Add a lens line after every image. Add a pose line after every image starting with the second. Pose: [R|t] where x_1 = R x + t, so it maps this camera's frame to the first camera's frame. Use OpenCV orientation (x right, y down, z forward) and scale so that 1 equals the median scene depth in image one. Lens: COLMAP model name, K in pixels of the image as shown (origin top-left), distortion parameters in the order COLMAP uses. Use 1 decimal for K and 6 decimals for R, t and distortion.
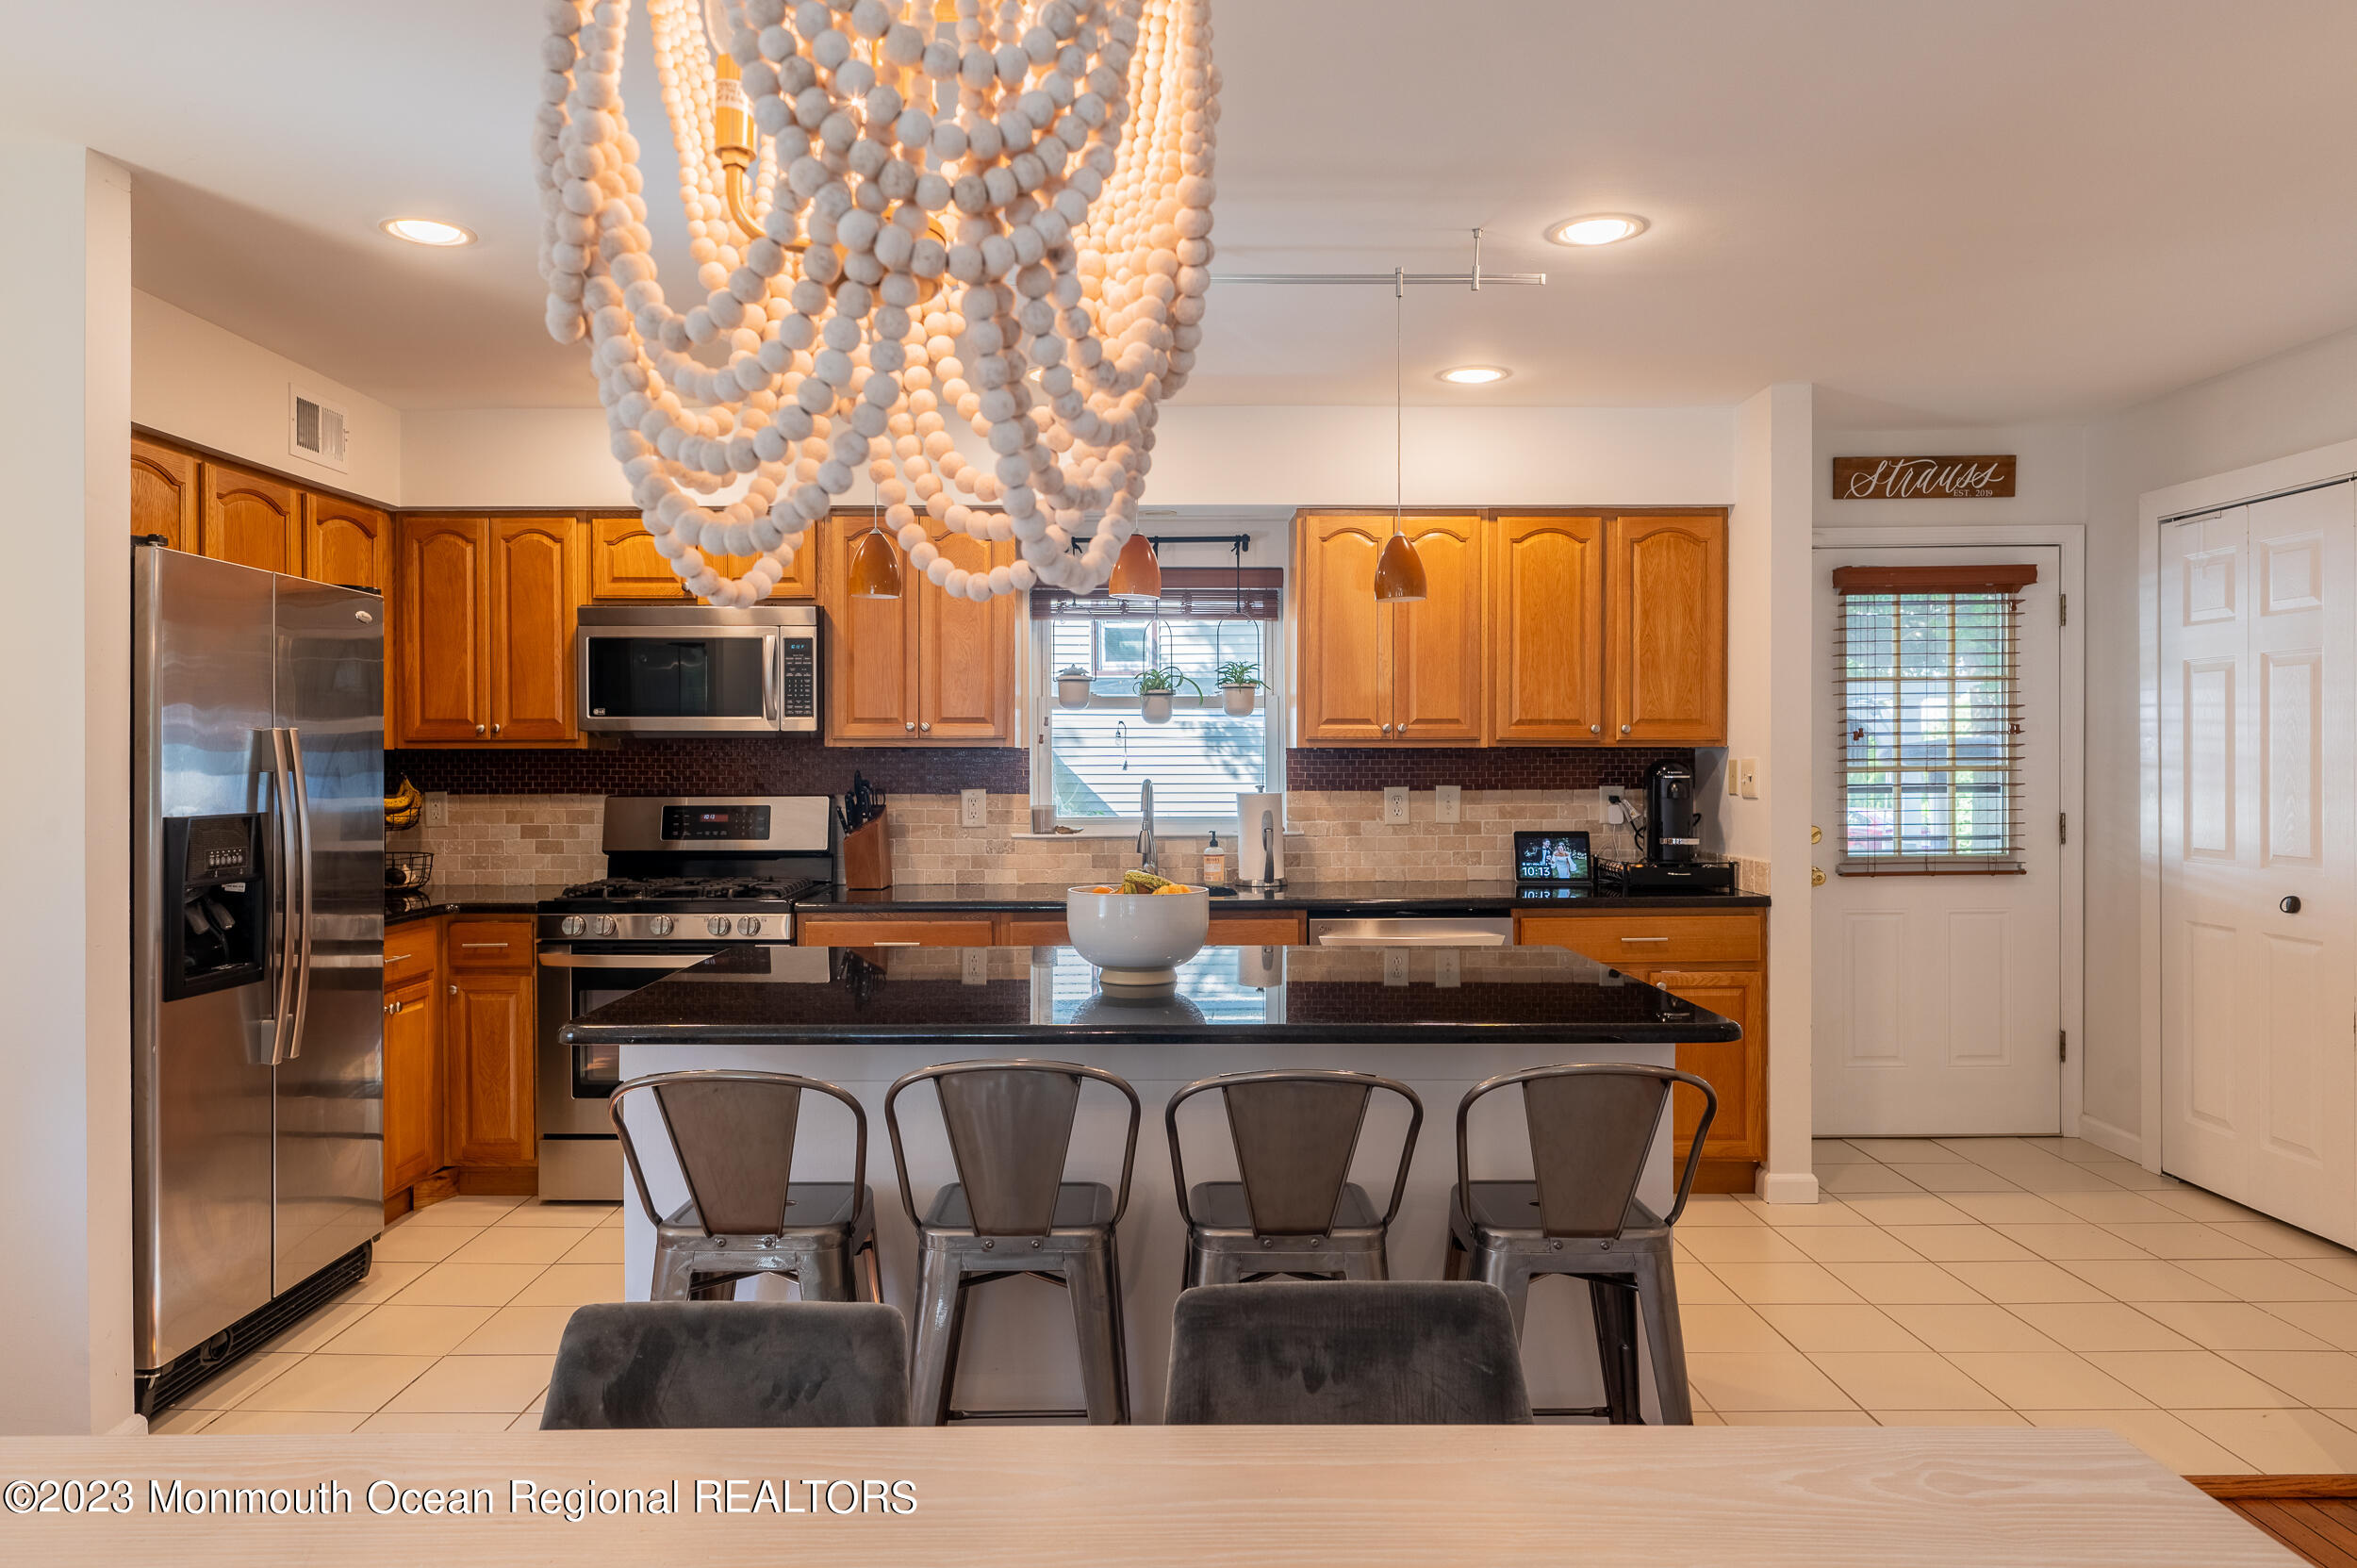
lens RADIAL K [[1514.8, 0, 1148.7], [0, 1514.8, 766.2], [0, 0, 1]] dist [0.000768, -0.000267]
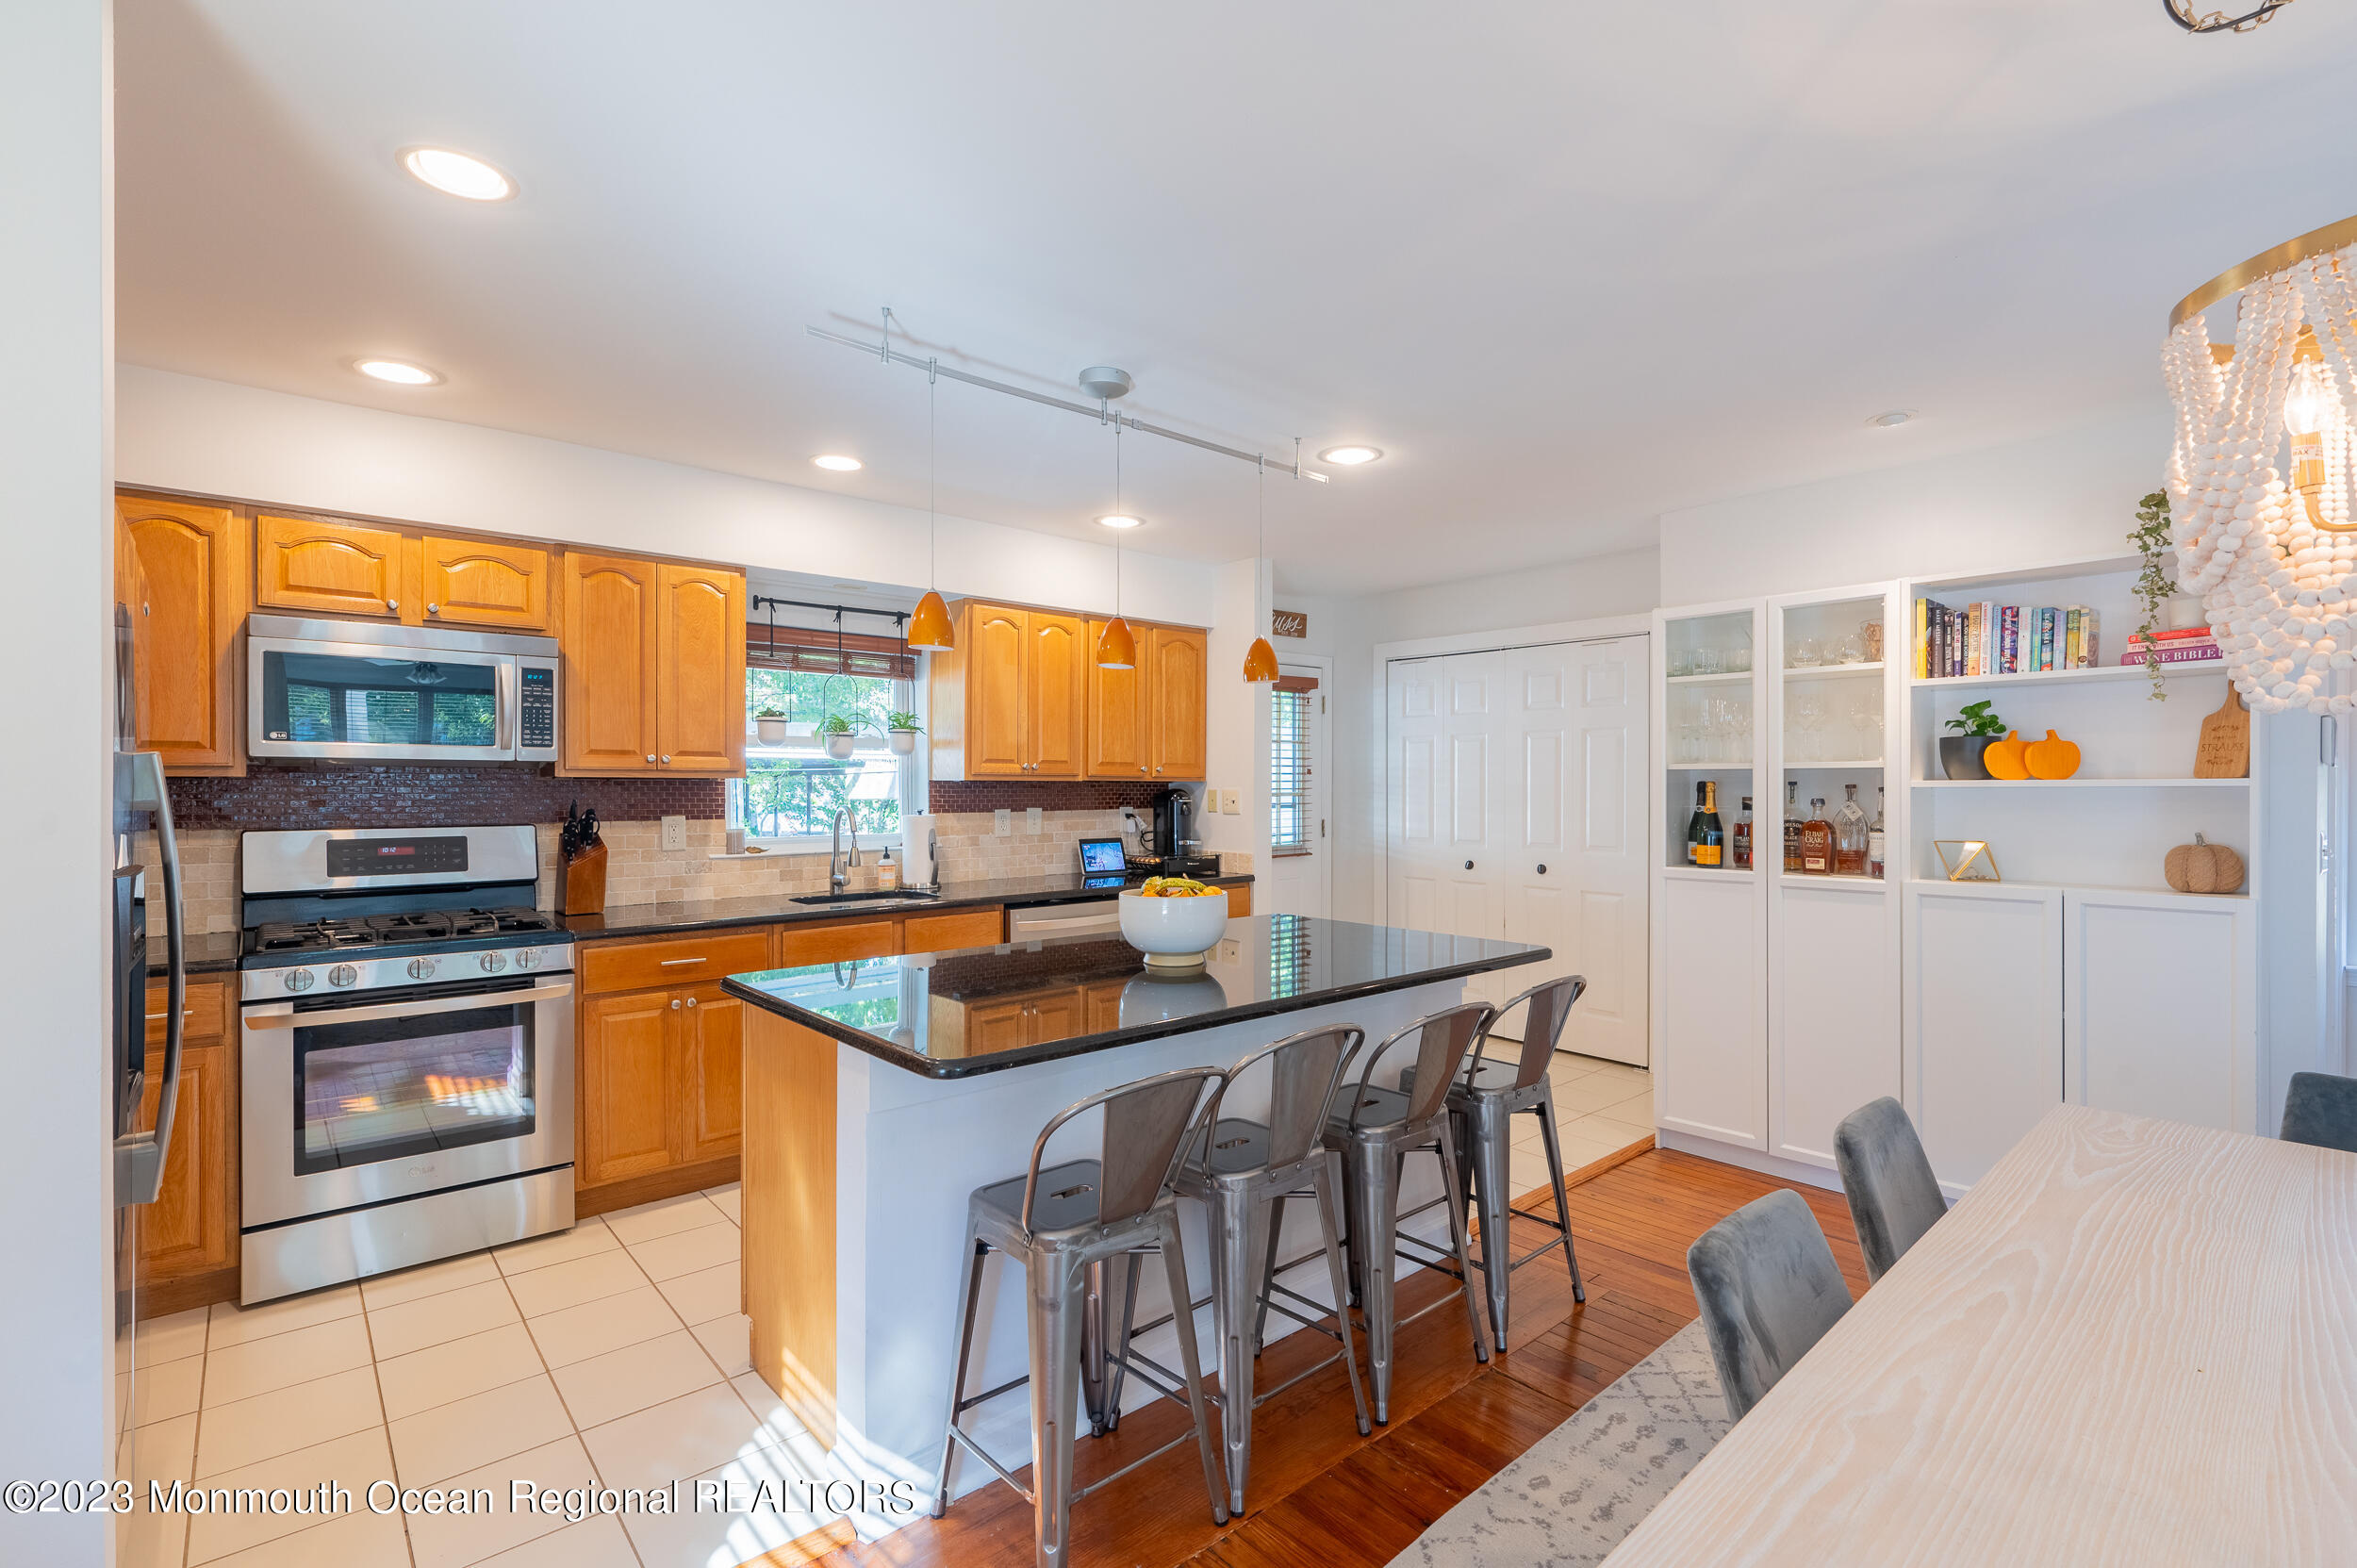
lens RADIAL K [[1068.2, 0, 1178.0], [0, 1068.2, 787.7], [0, 0, 1]] dist [0.000707, -0.000191]
pose [[0.754849, 0.001133, 0.655897, -0.365788], [-0.000461, 0.999999, -0.001197, -0.004923], [-0.655898, 0.000601, 0.754849, 0.181964]]
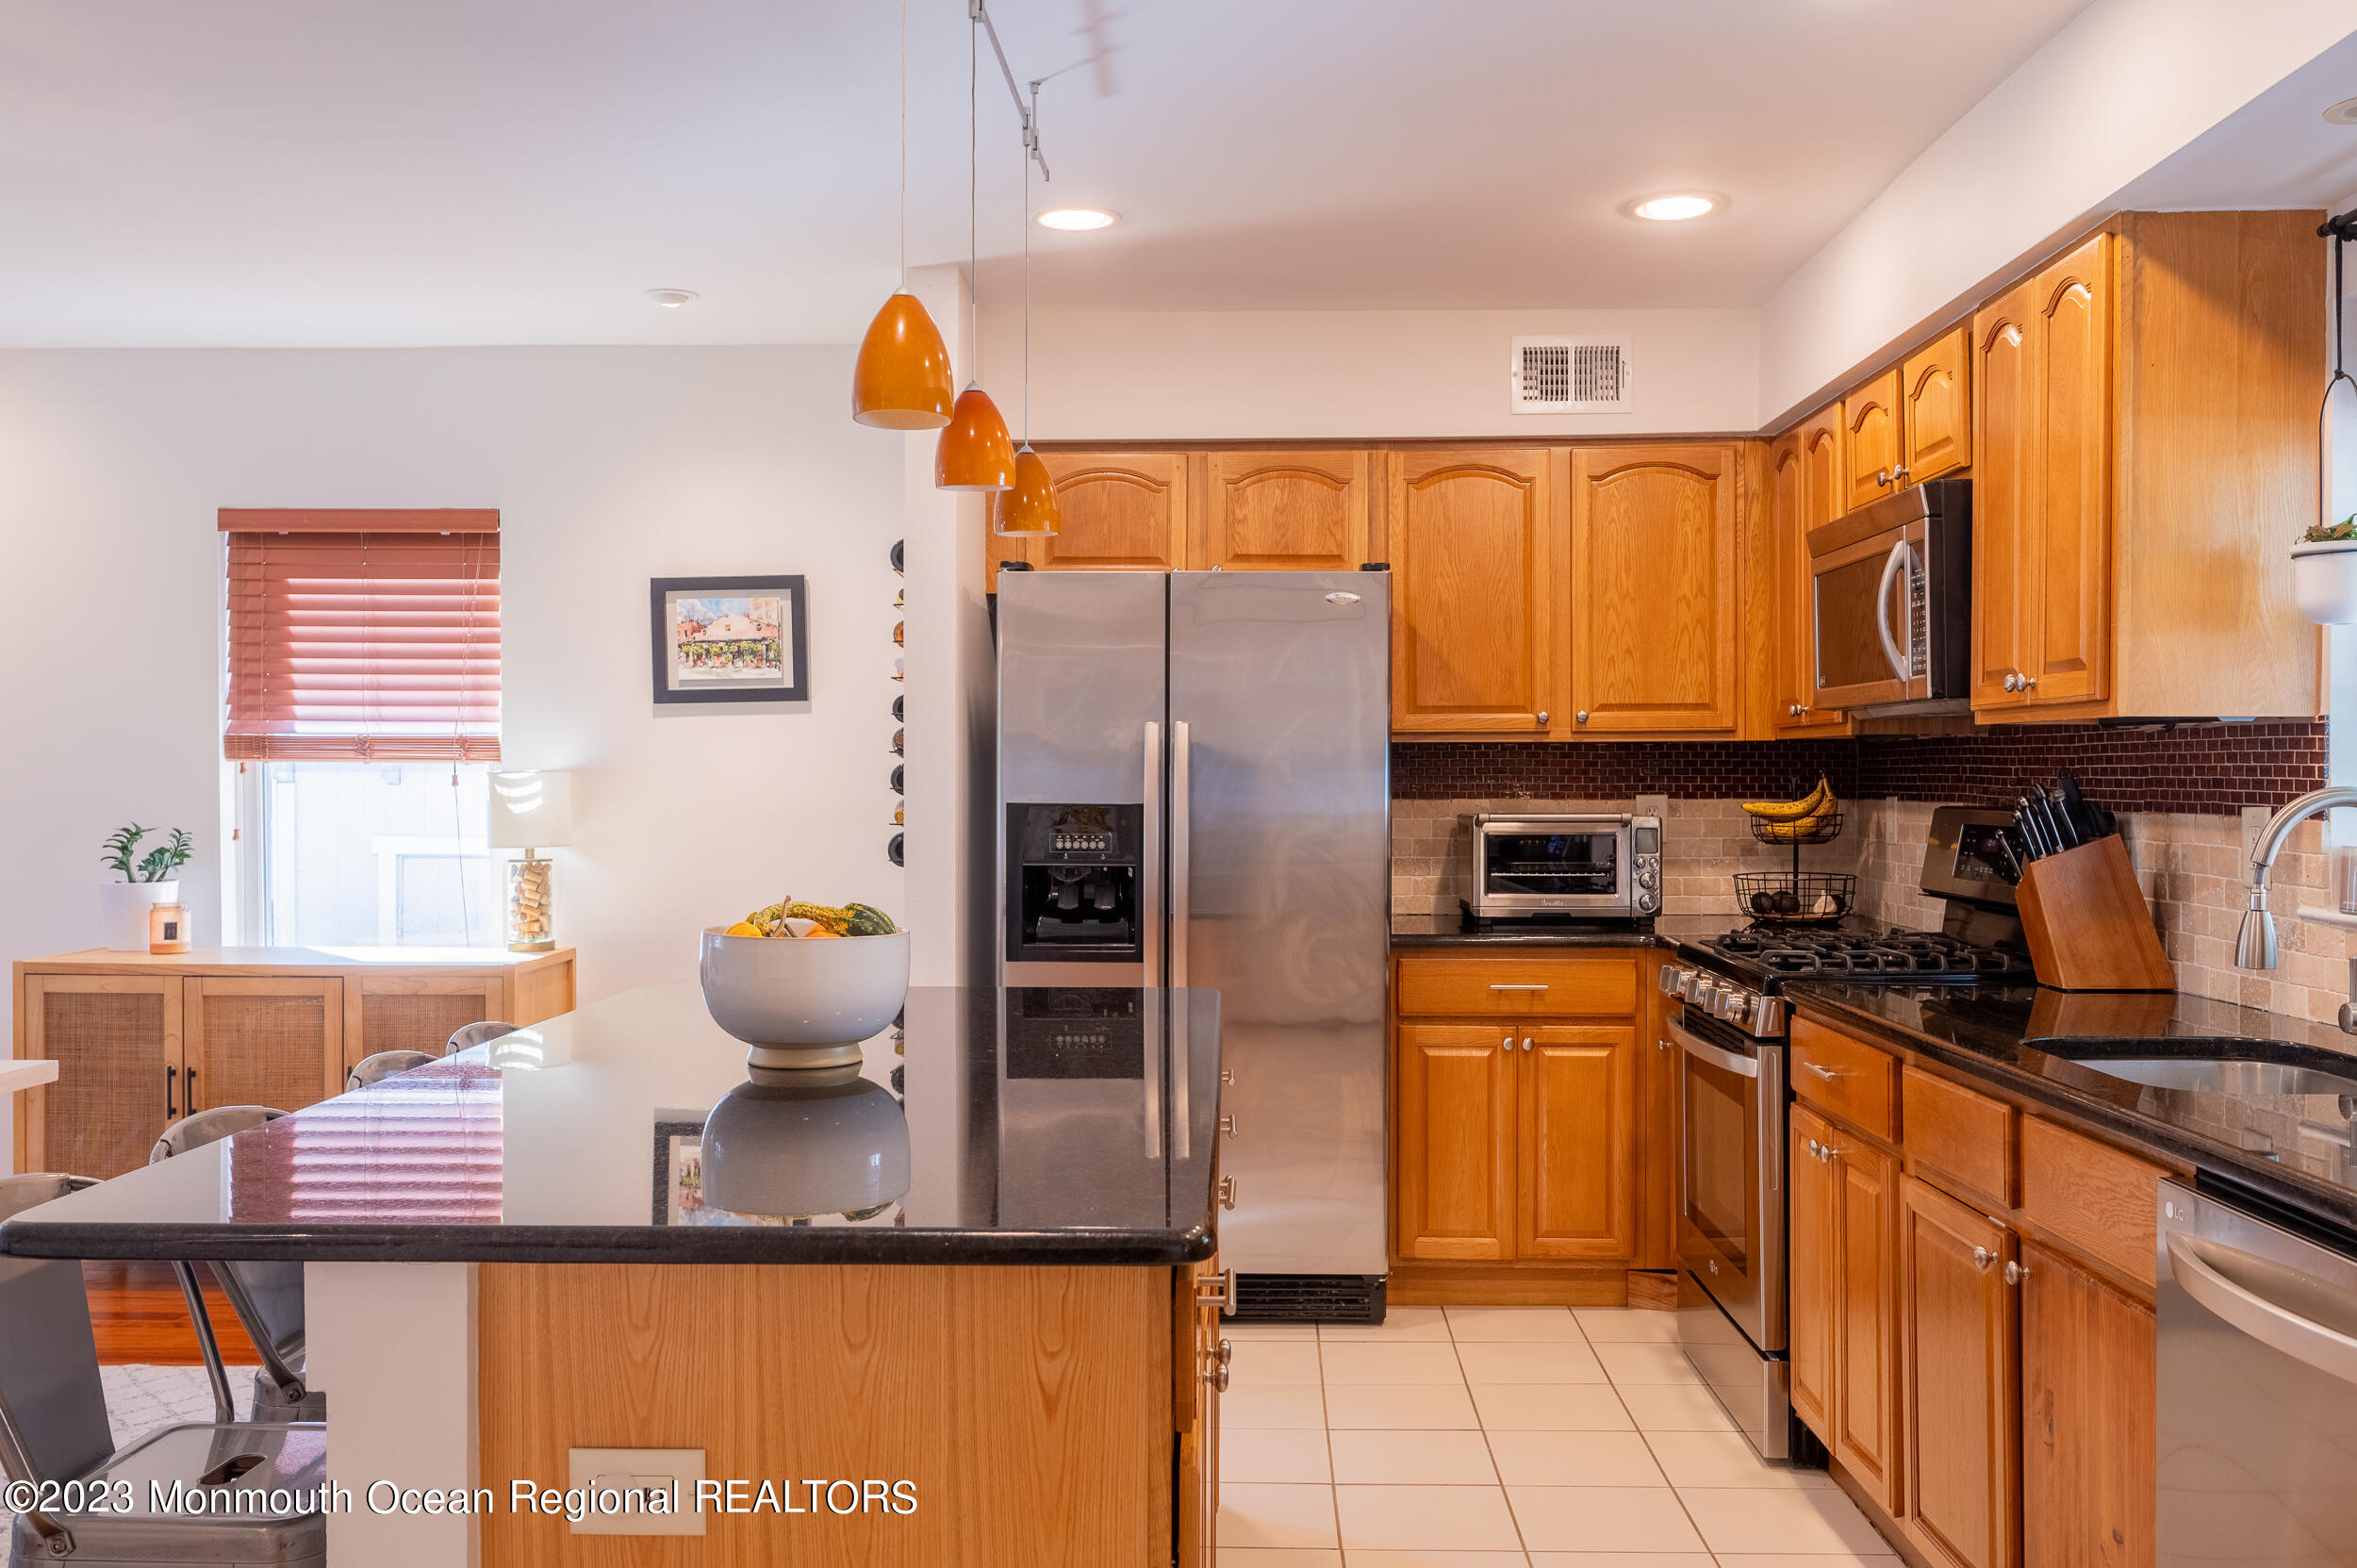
lens RADIAL K [[2027.5, 0, 1211.3], [0, 2027.5, 773.4], [0, 0, 1]] dist [-0.006336, -0.000871]
pose [[-0.022329, 0.002784, -0.999747, 0.548304], [-0.002797, 0.999992, 0.002847, 0.003725], [0.999747, 0.002860, -0.022321, 0.722782]]
